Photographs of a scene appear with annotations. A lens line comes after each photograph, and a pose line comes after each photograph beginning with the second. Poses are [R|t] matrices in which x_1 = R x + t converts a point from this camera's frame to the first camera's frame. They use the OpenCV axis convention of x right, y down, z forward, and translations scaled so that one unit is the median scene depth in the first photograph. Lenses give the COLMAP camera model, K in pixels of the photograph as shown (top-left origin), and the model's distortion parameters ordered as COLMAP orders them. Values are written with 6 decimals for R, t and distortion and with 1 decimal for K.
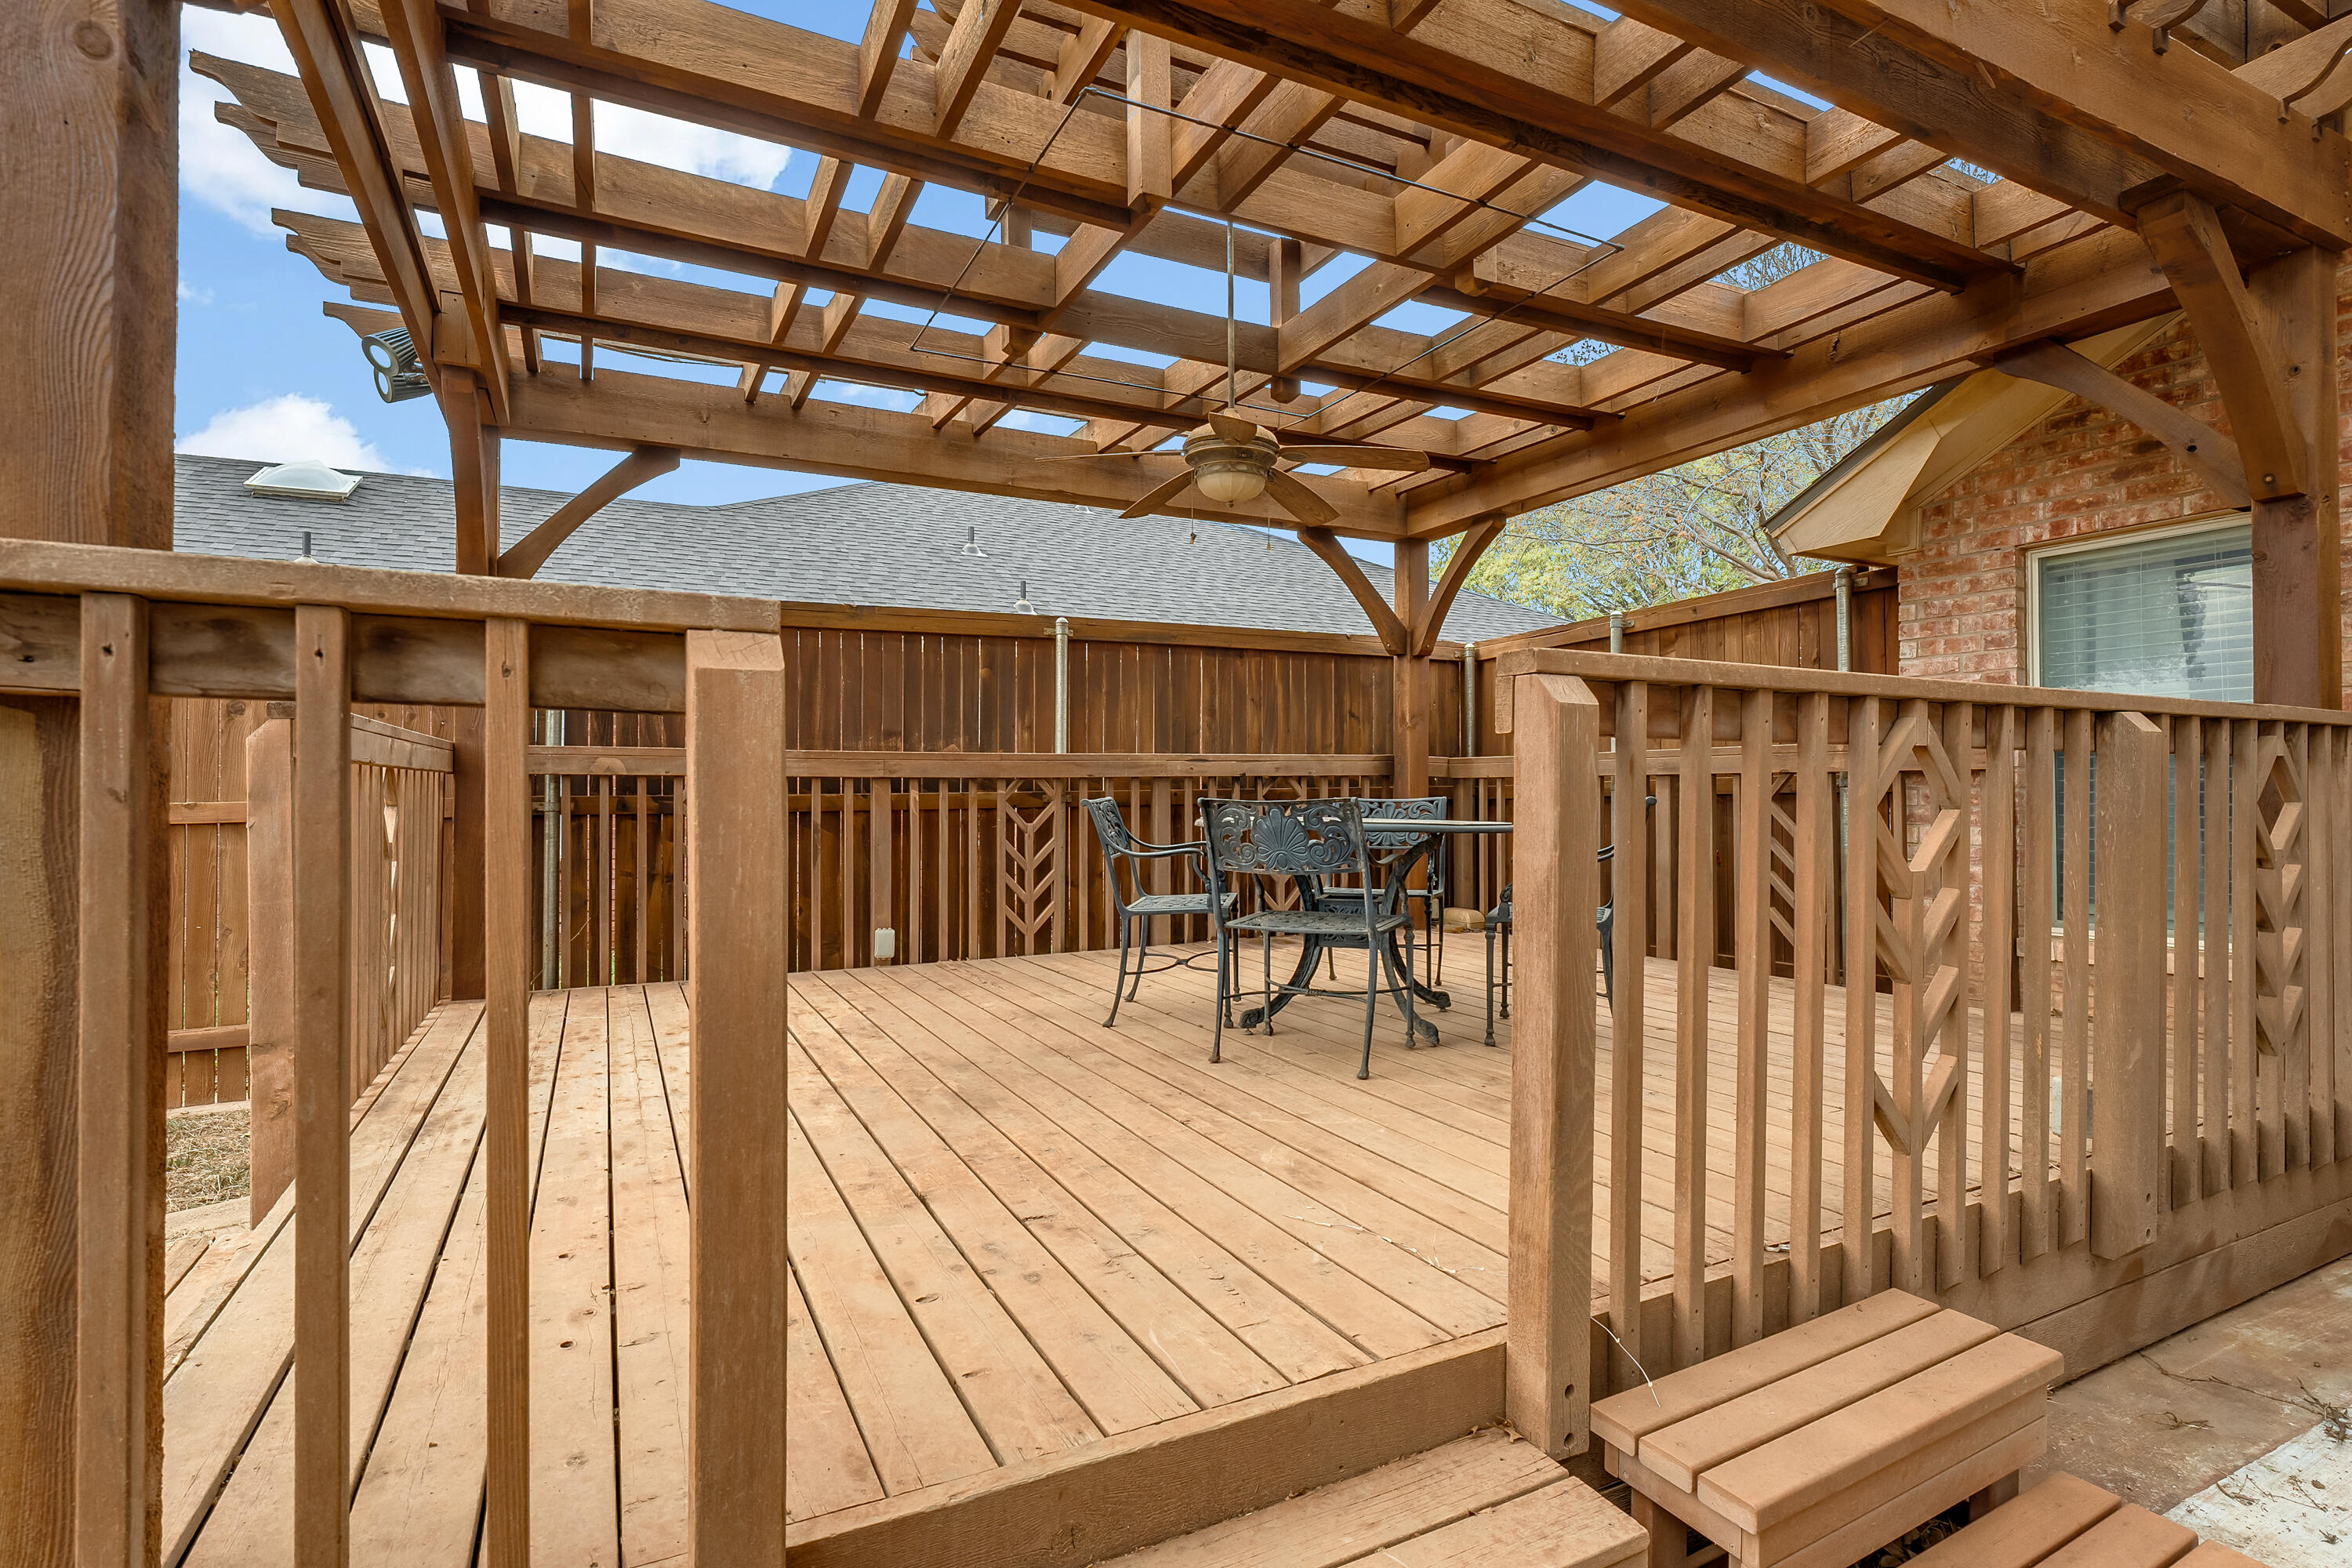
lens RADIAL K [[1121.8, 0, 1177.7], [0, 1121.8, 787.6], [0, 0, 1]] dist [-0.001759, -0.000380]
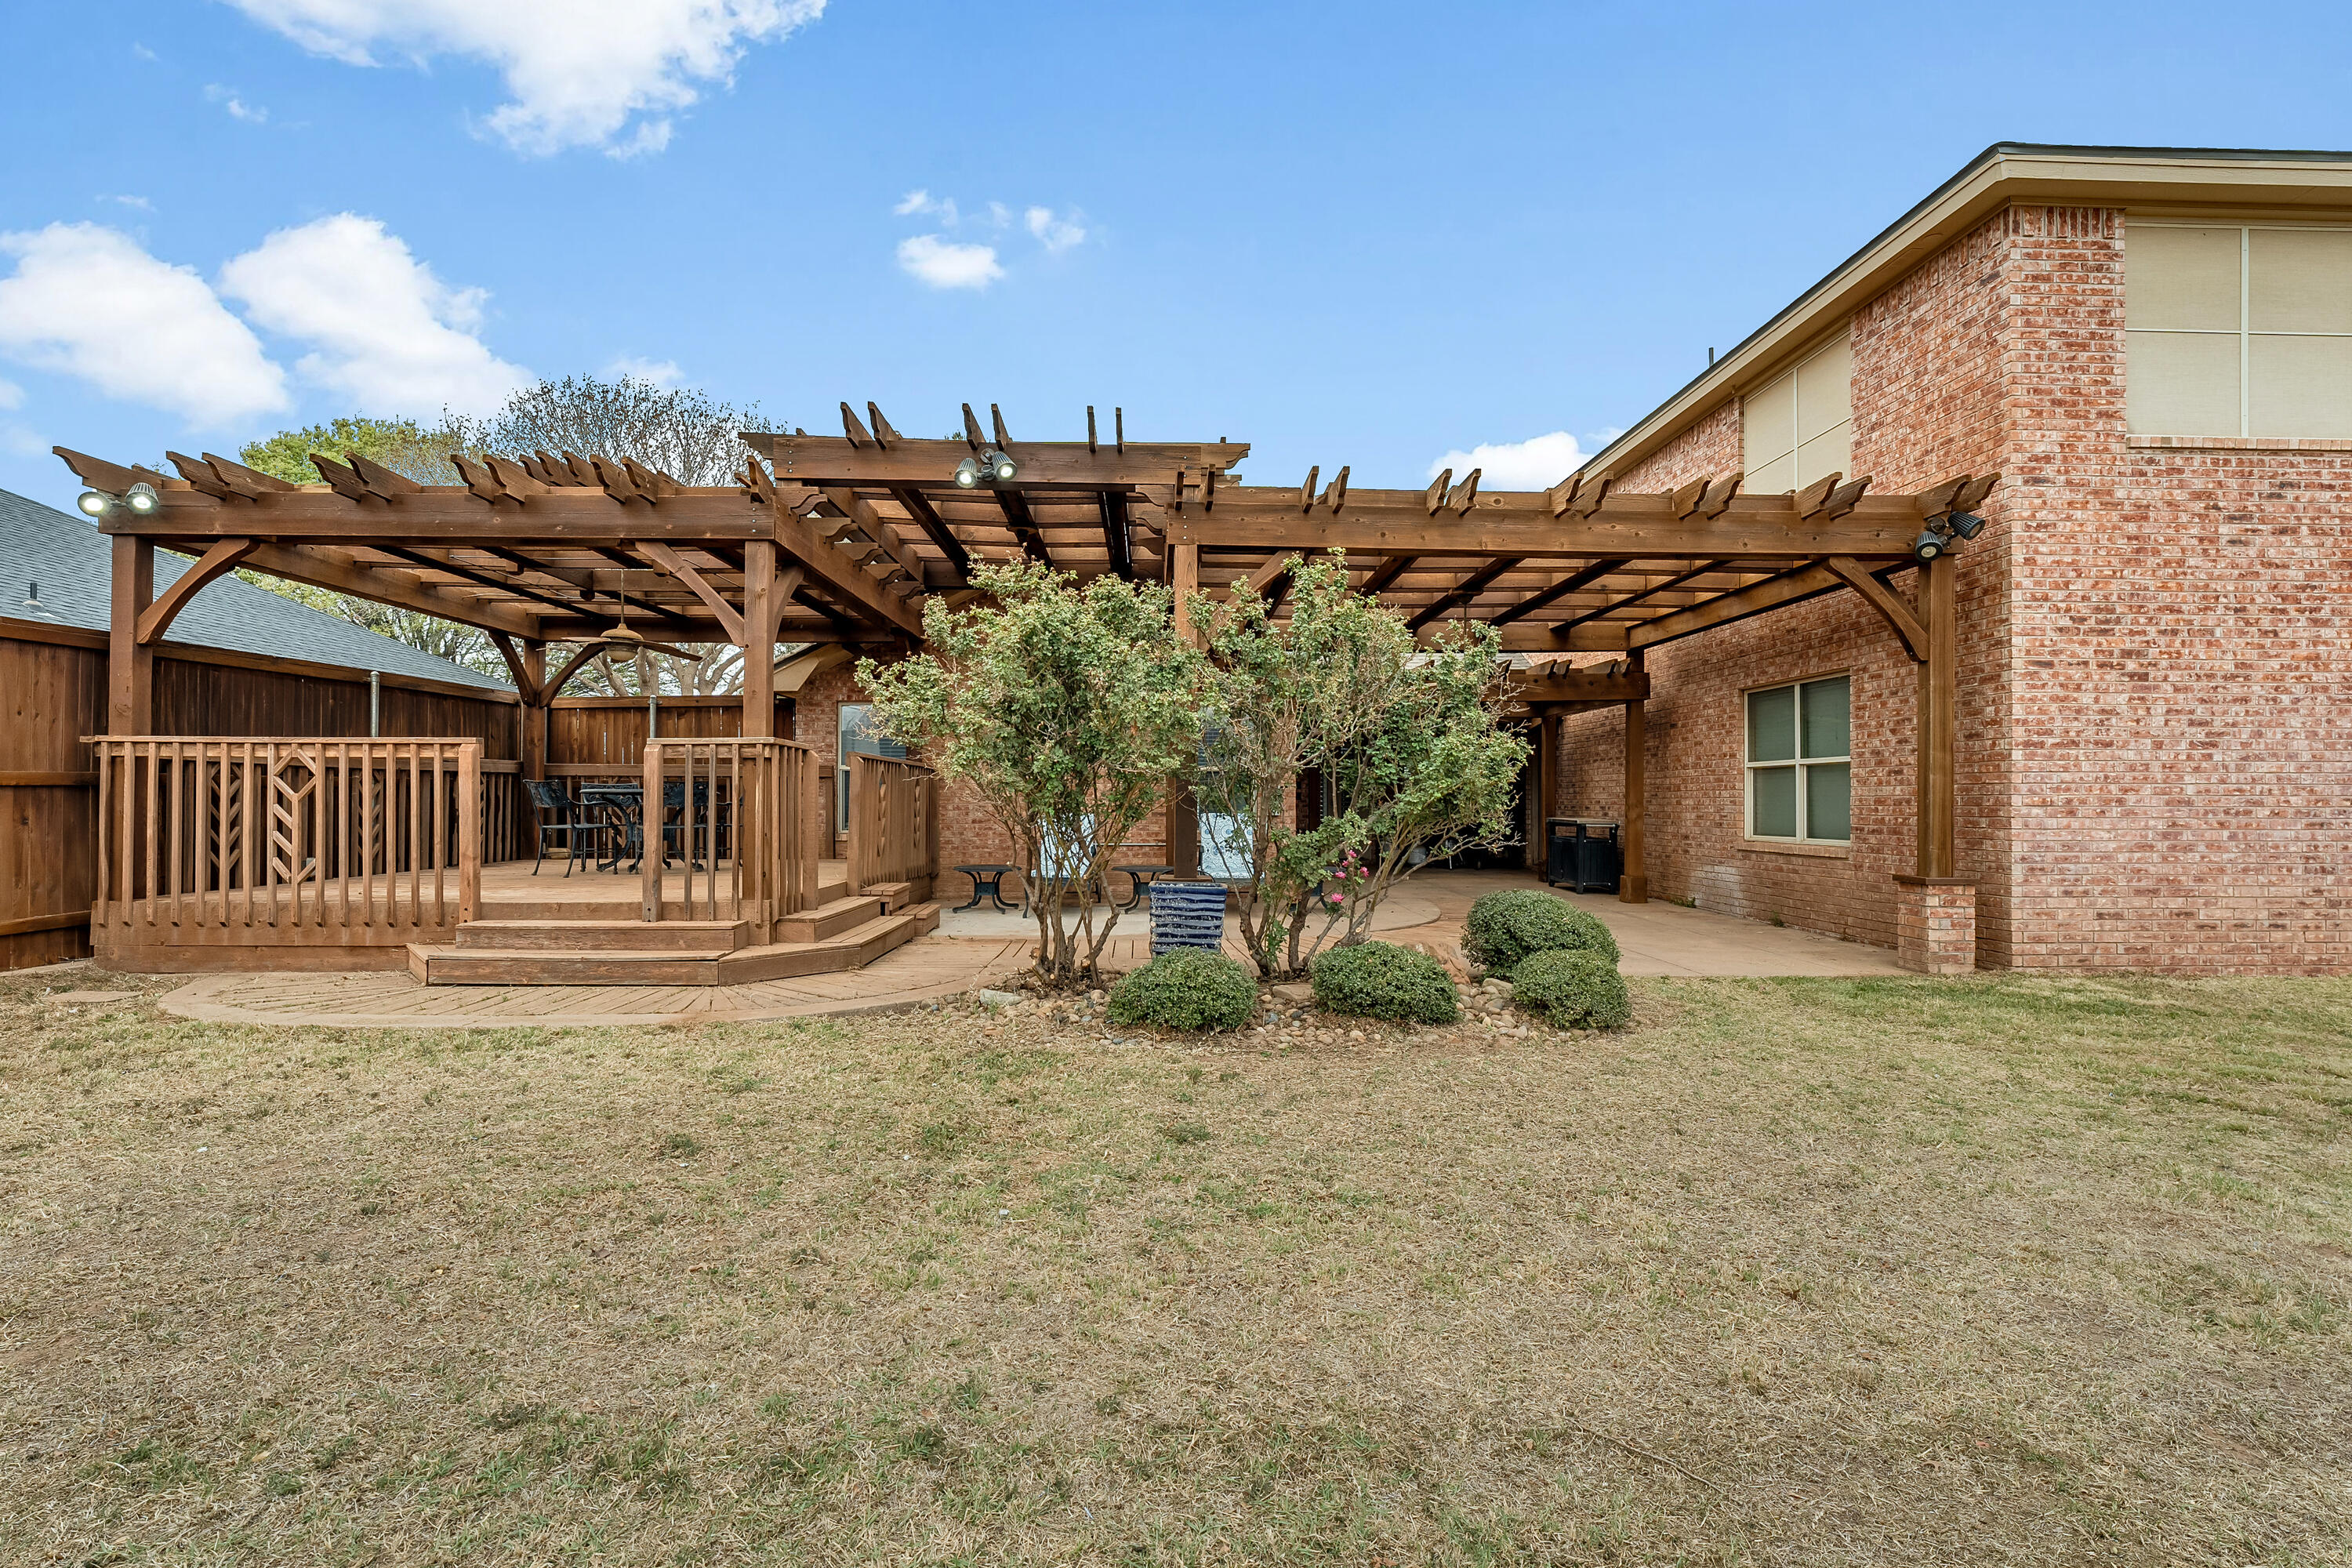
lens RADIAL K [[1121.8, 0, 1178.3], [0, 1121.8, 790.8], [0, 0, 1]] dist [-0.001759, -0.000380]
pose [[0.429905, 0.012713, 0.902784, -1.066743], [-0.003441, 0.999917, -0.012443, 0.036323], [-0.902867, 0.002243, 0.429913, -0.747844]]
